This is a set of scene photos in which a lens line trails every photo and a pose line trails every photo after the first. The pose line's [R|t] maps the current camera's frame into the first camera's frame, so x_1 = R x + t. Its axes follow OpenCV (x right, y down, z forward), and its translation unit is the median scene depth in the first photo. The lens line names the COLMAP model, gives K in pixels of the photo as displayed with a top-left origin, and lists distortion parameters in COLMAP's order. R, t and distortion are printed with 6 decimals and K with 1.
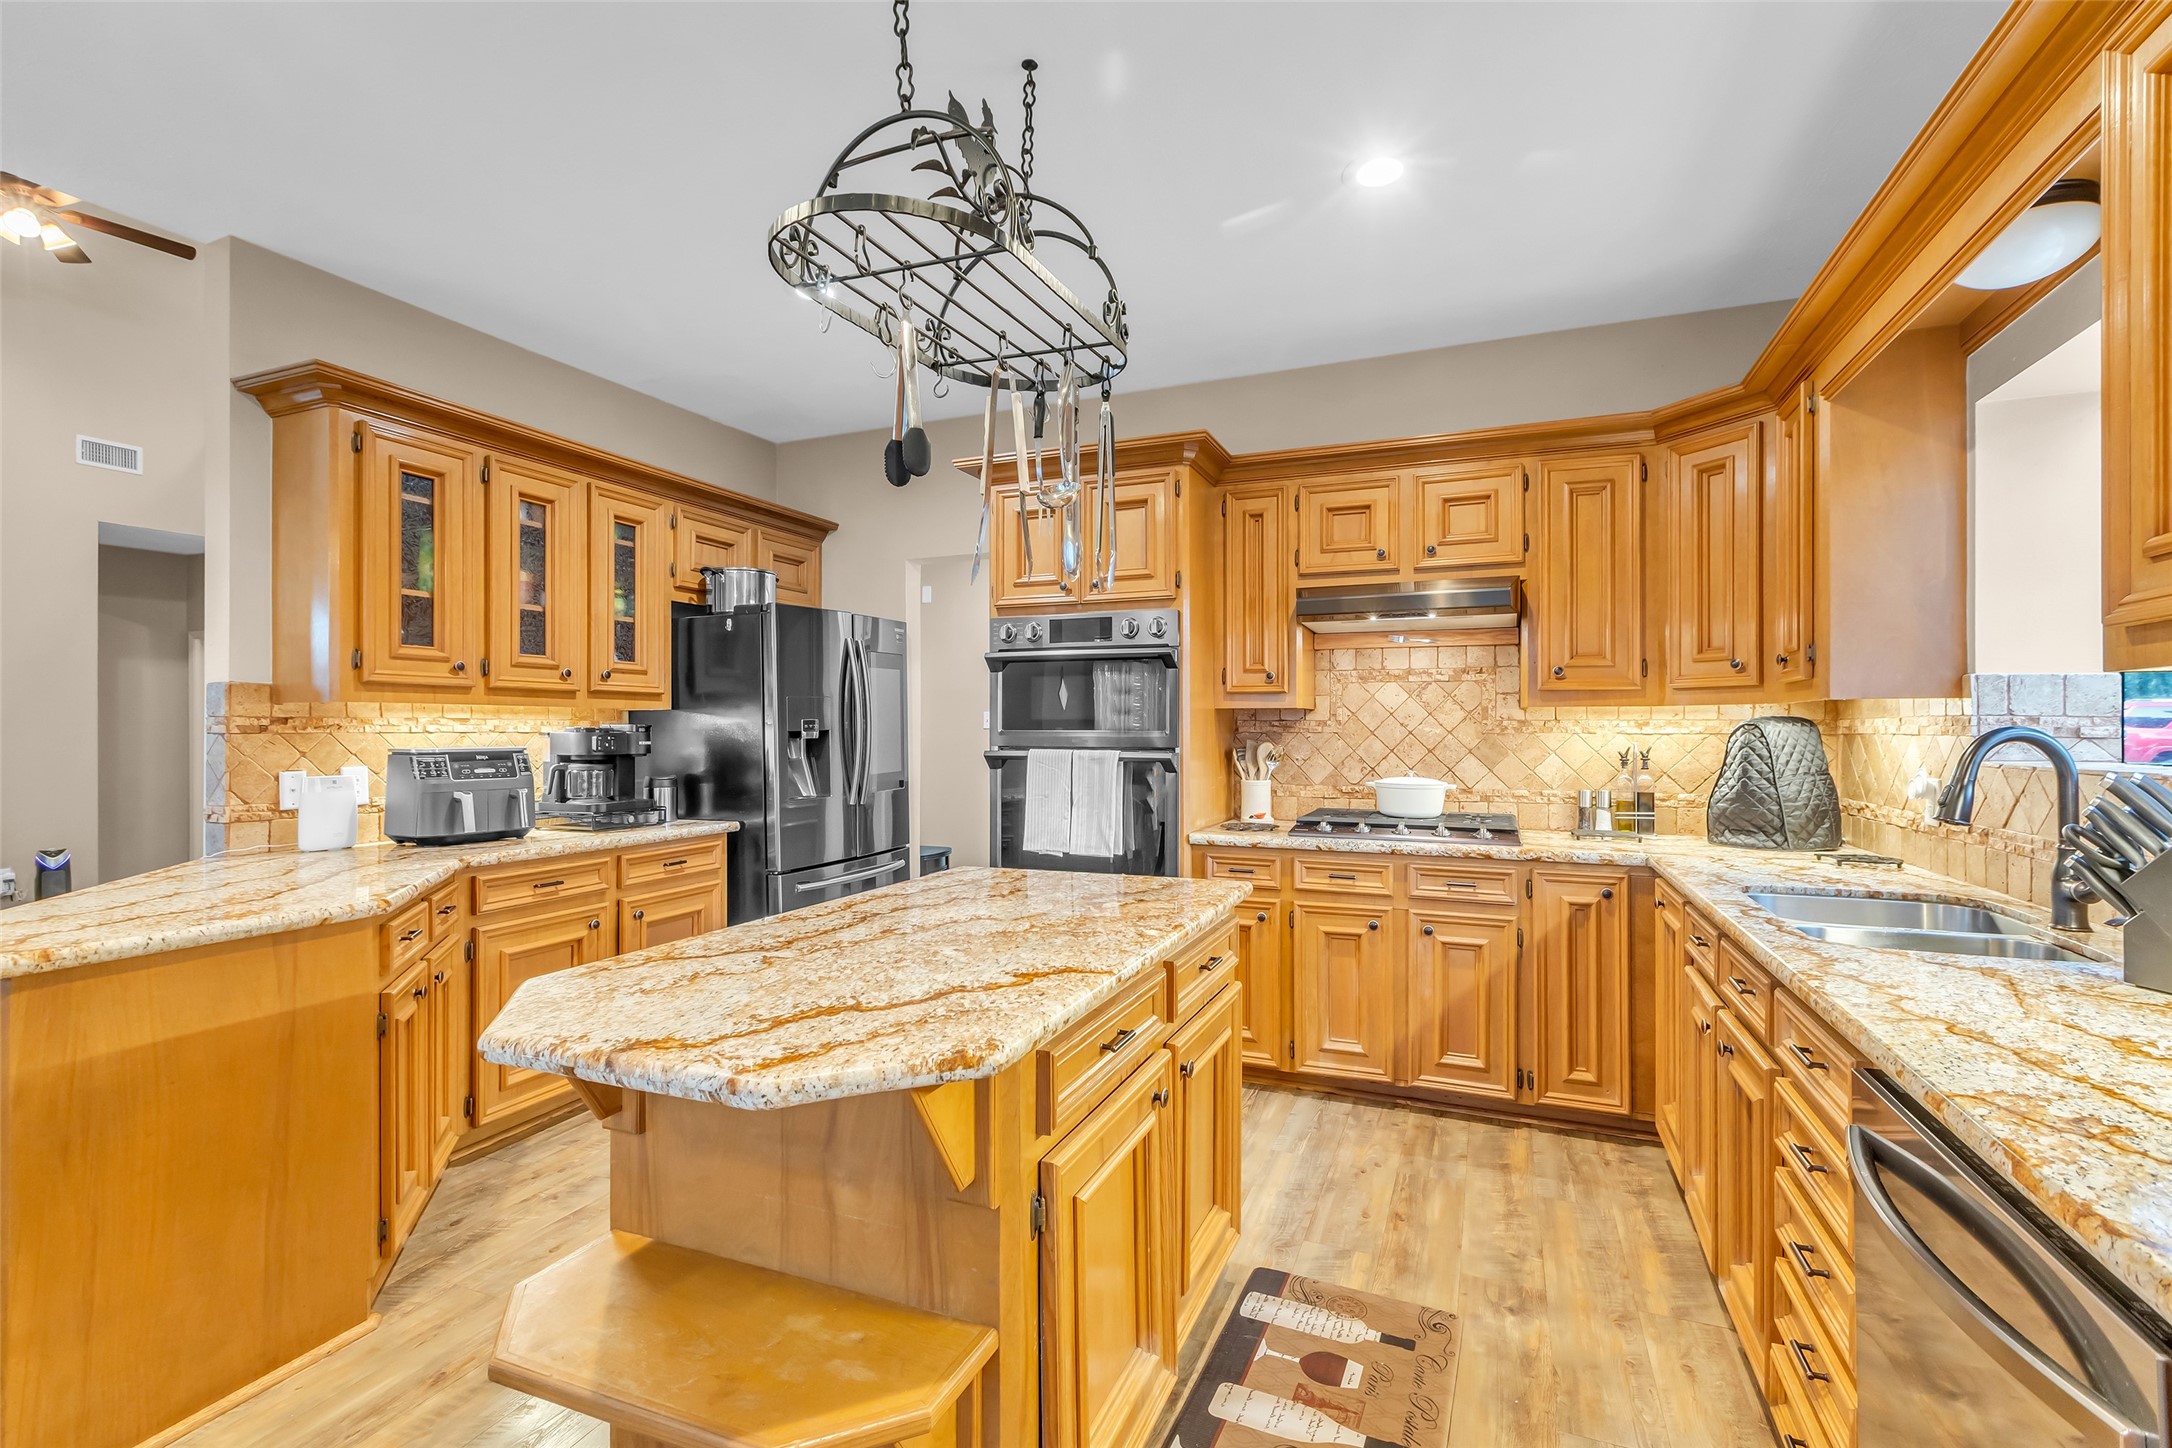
lens RADIAL K [[973.7, 0, 1095.2], [0, 973.7, 725.5], [0, 0, 1]] dist [0.000447, 0.000334]
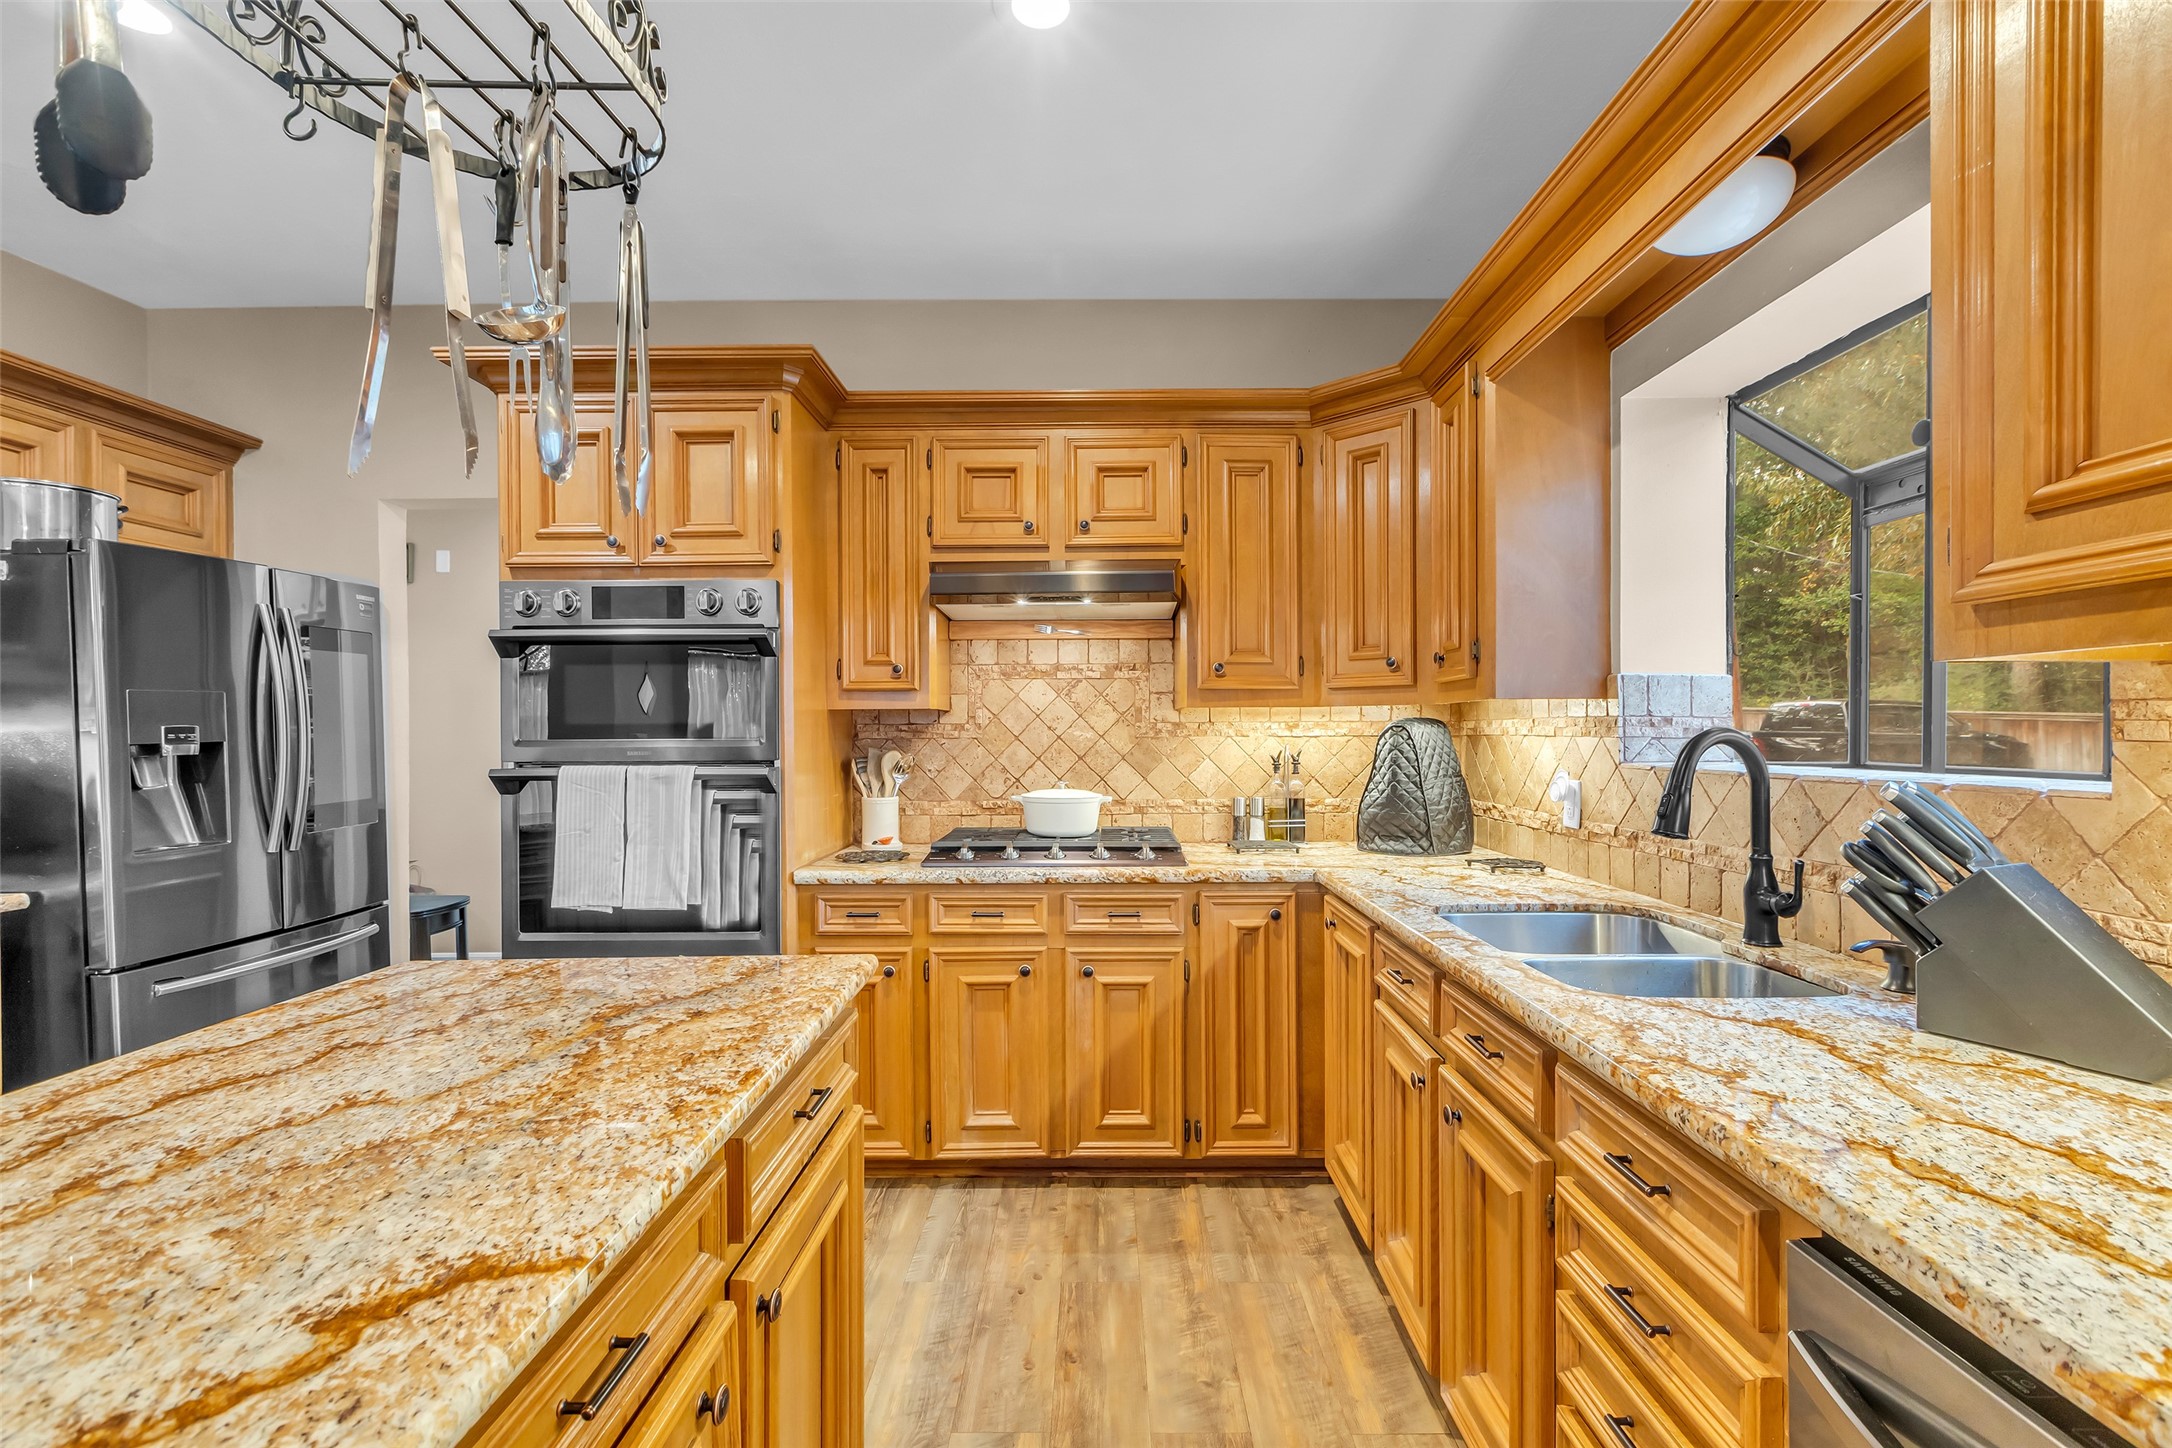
lens RADIAL K [[967.4, 0, 1099.1], [0, 967.4, 729.4], [0, 0, 1]] dist [0.000043, 0.000413]
pose [[0.925933, -0.006182, 0.377637, 0.034667], [0.005780, 0.999981, 0.002199, -0.001615], [-0.377643, 0.000147, 0.925951, 0.216905]]
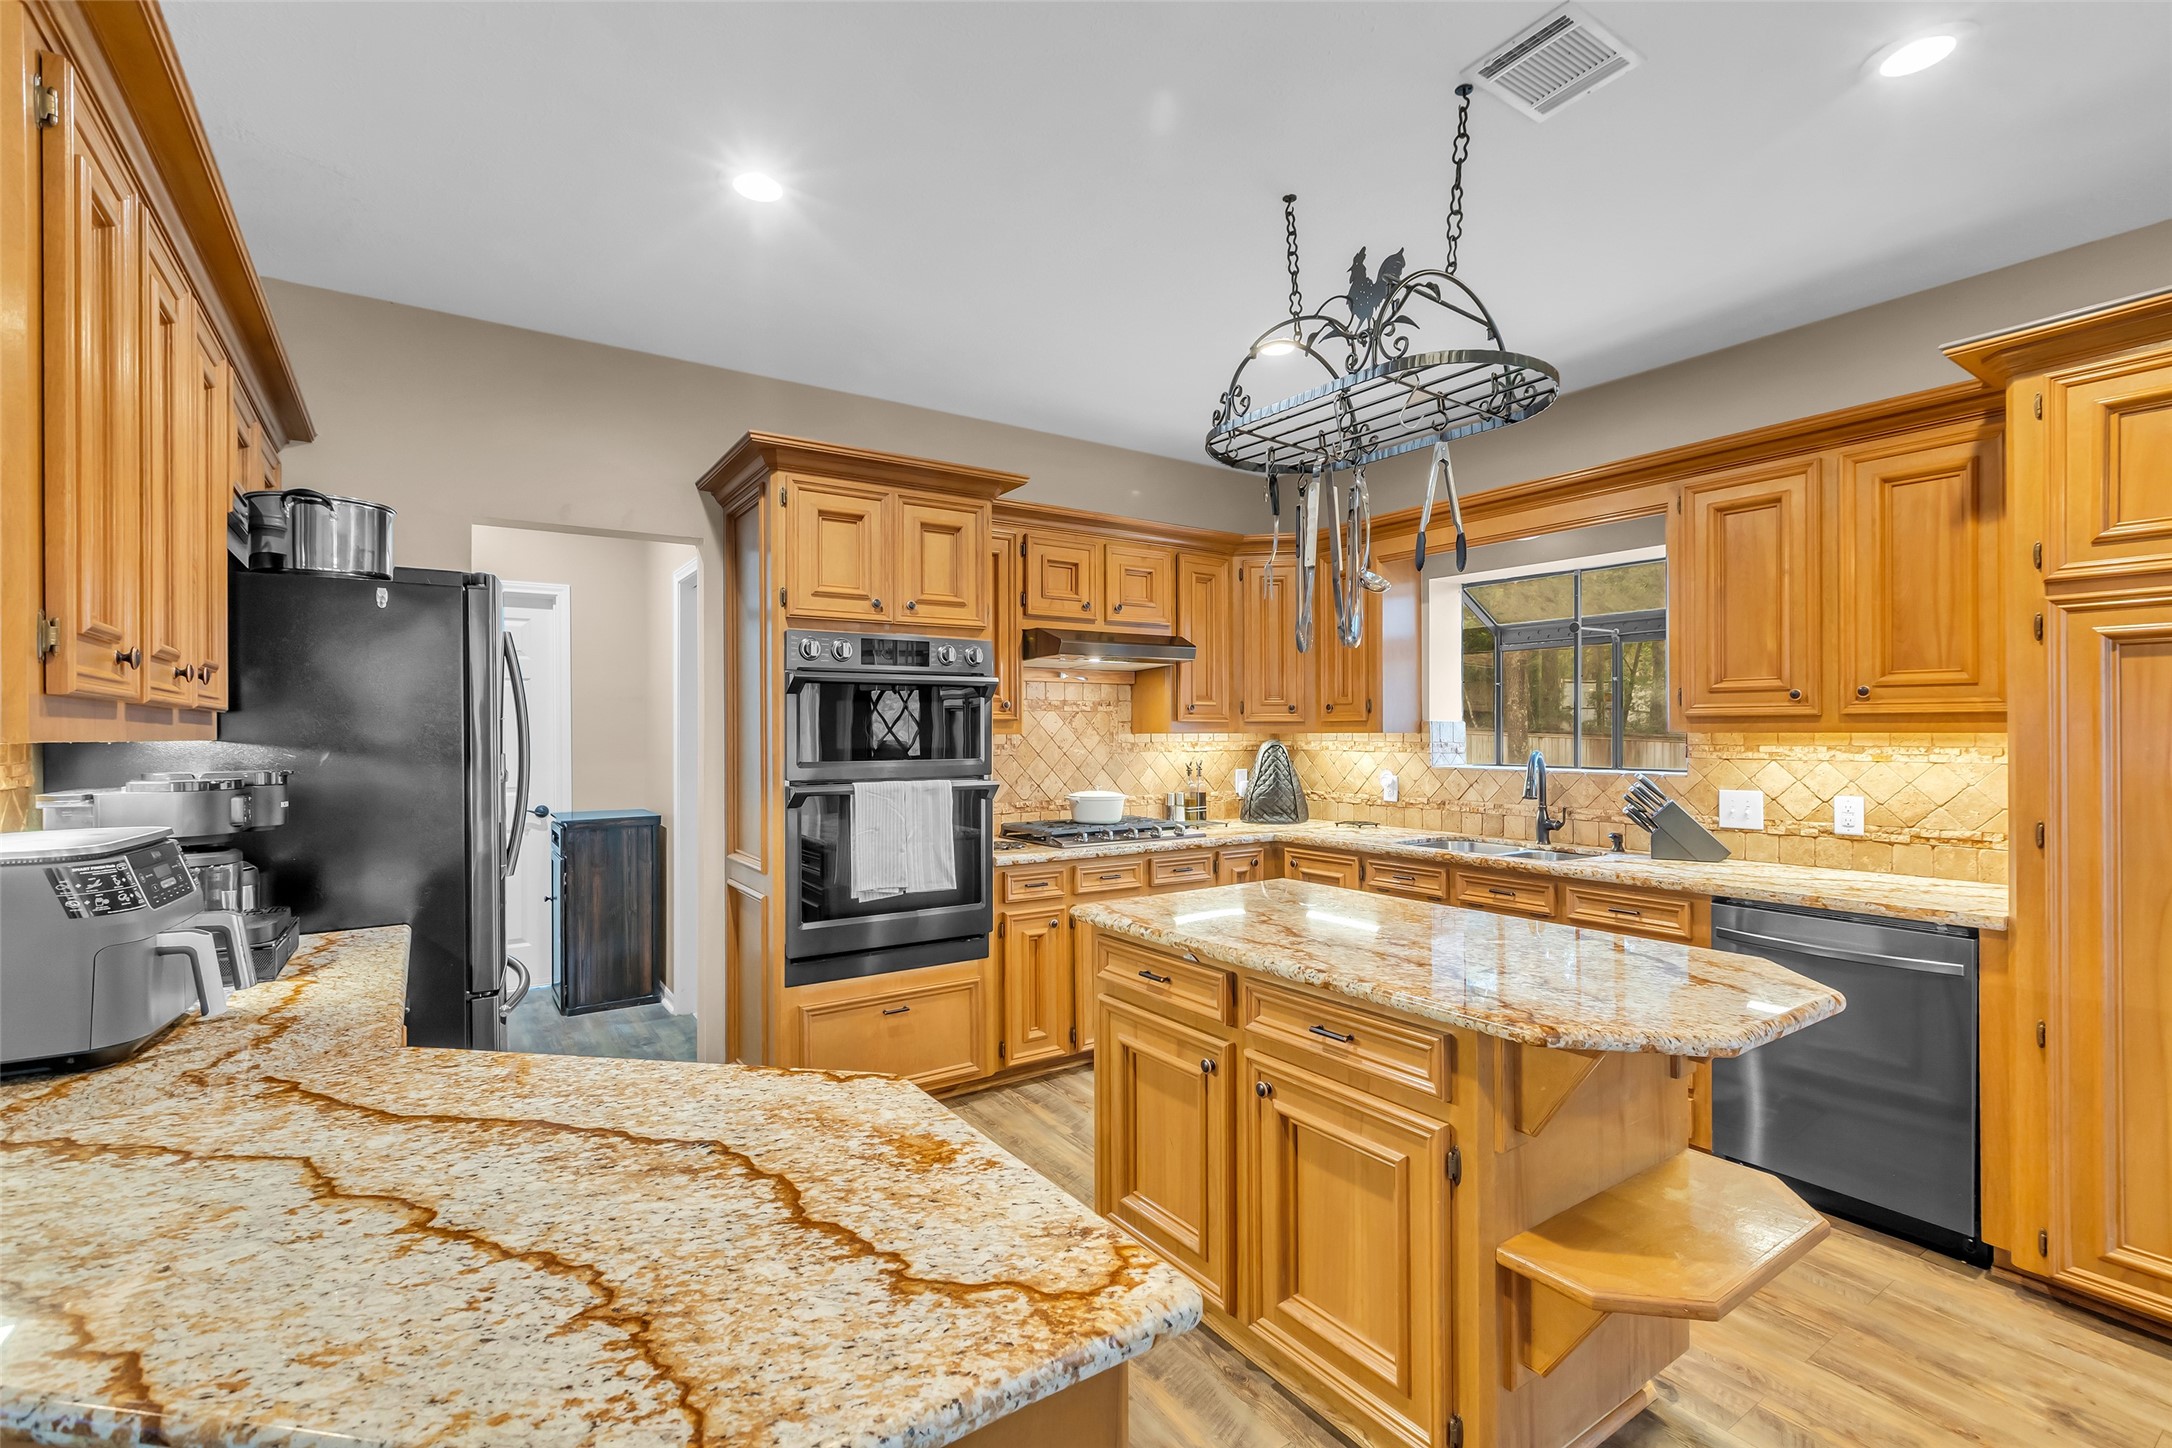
lens RADIAL K [[967.4, 0, 1099.1], [0, 967.4, 729.4], [0, 0, 1]] dist [0.000043, 0.000413]
pose [[0.547316, -0.000624, 0.836926, -0.772725], [0.000013, 1.000000, 0.000737, -0.027727], [-0.836926, -0.000392, 0.547316, 0.368881]]
